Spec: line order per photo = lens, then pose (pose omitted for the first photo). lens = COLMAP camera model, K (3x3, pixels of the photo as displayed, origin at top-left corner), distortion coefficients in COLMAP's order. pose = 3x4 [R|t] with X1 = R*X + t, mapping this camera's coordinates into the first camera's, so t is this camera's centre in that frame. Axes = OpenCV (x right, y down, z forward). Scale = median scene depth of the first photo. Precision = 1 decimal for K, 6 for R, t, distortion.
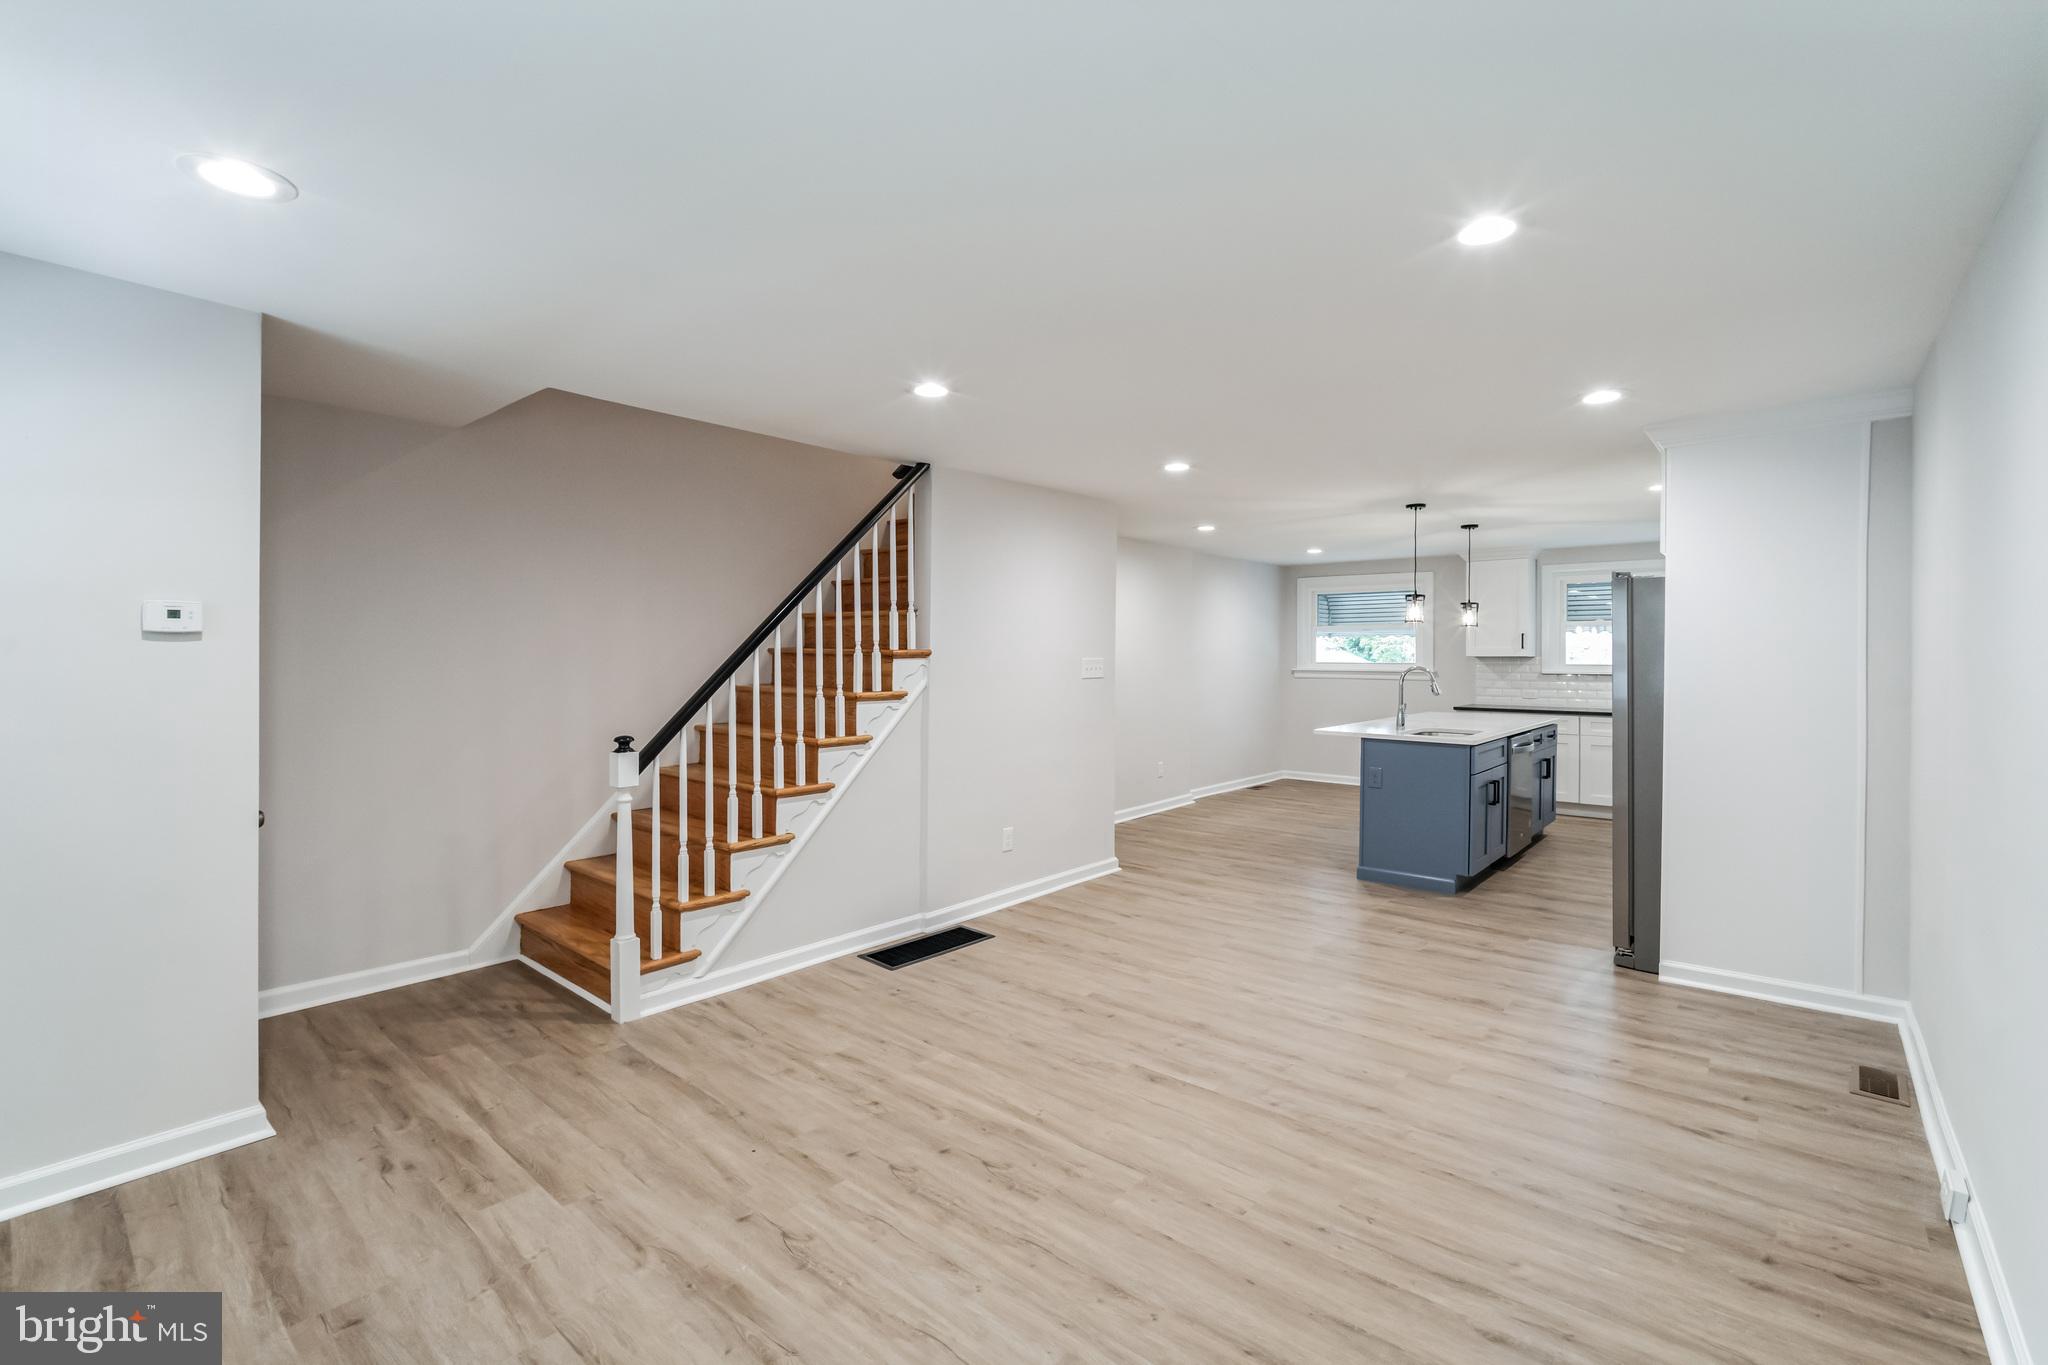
lens RADIAL K [[866.4, 0, 1013.9], [0, 866.4, 669.4], [0, 0, 1]] dist [-0.001268, 0.000626]
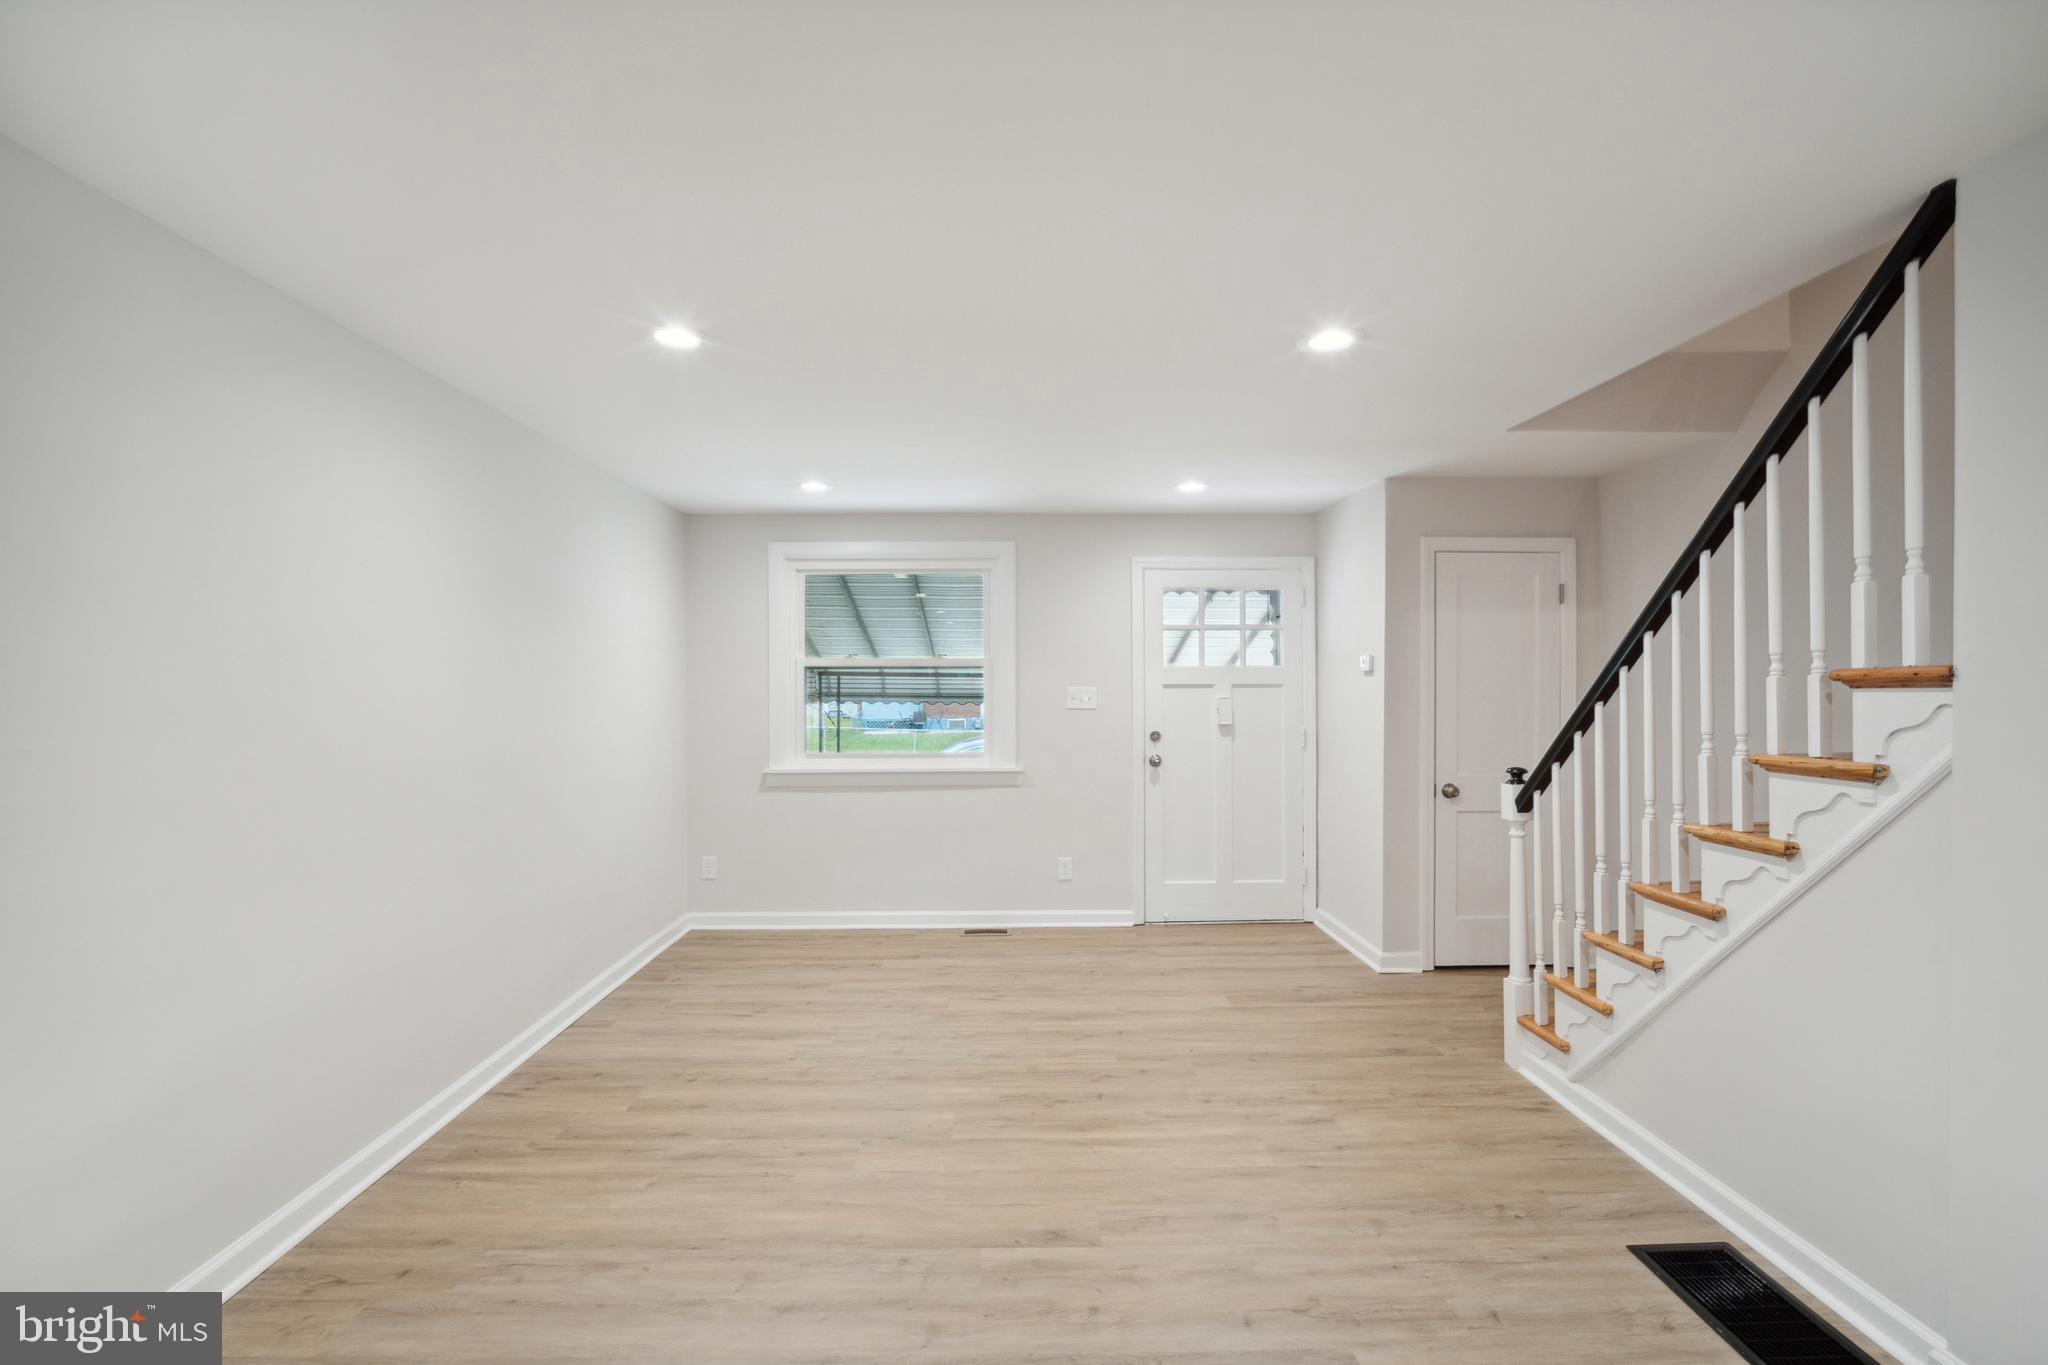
lens RADIAL K [[905.5, 0, 1022.0], [0, 905.5, 685.1], [0, 0, 1]] dist [-0.005491, 0.000464]
pose [[-0.726396, 0.000165, -0.687277, 0.626093], [-0.007074, 0.999945, 0.007717, -0.018768], [0.687240, 0.010468, -0.726355, 1.327600]]
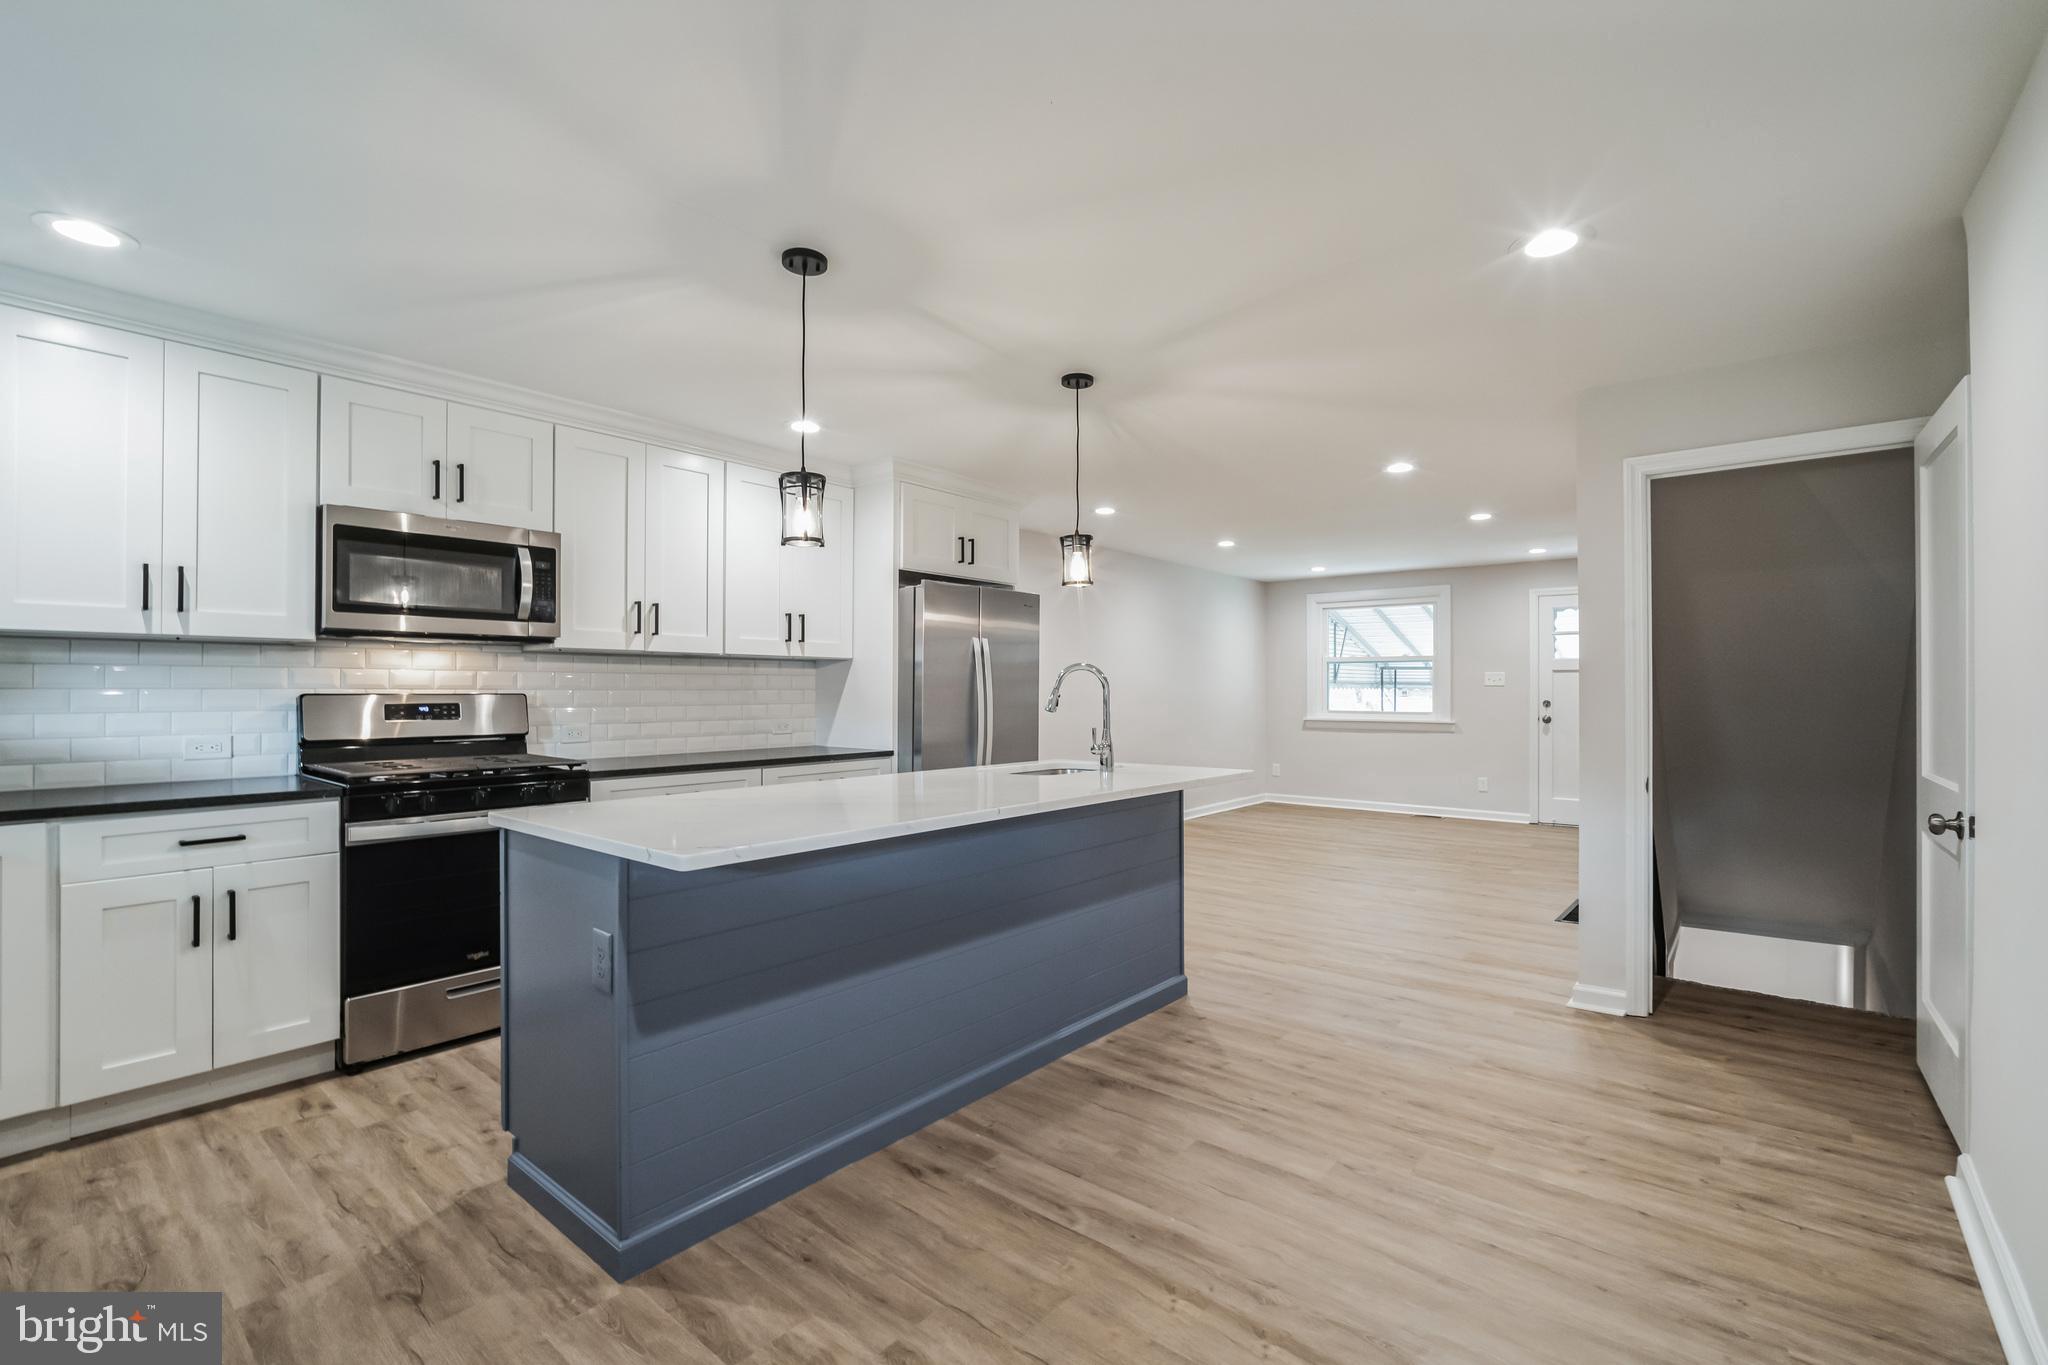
lens RADIAL K [[905.5, 0, 1022.0], [0, 905.5, 685.1], [0, 0, 1]] dist [-0.005491, 0.000464]
pose [[-0.999258, -0.000503, -0.038515, 0.883916], [-0.000871, 0.999954, 0.009526, 0.008232], [0.038508, 0.009553, -0.999213, 2.700311]]
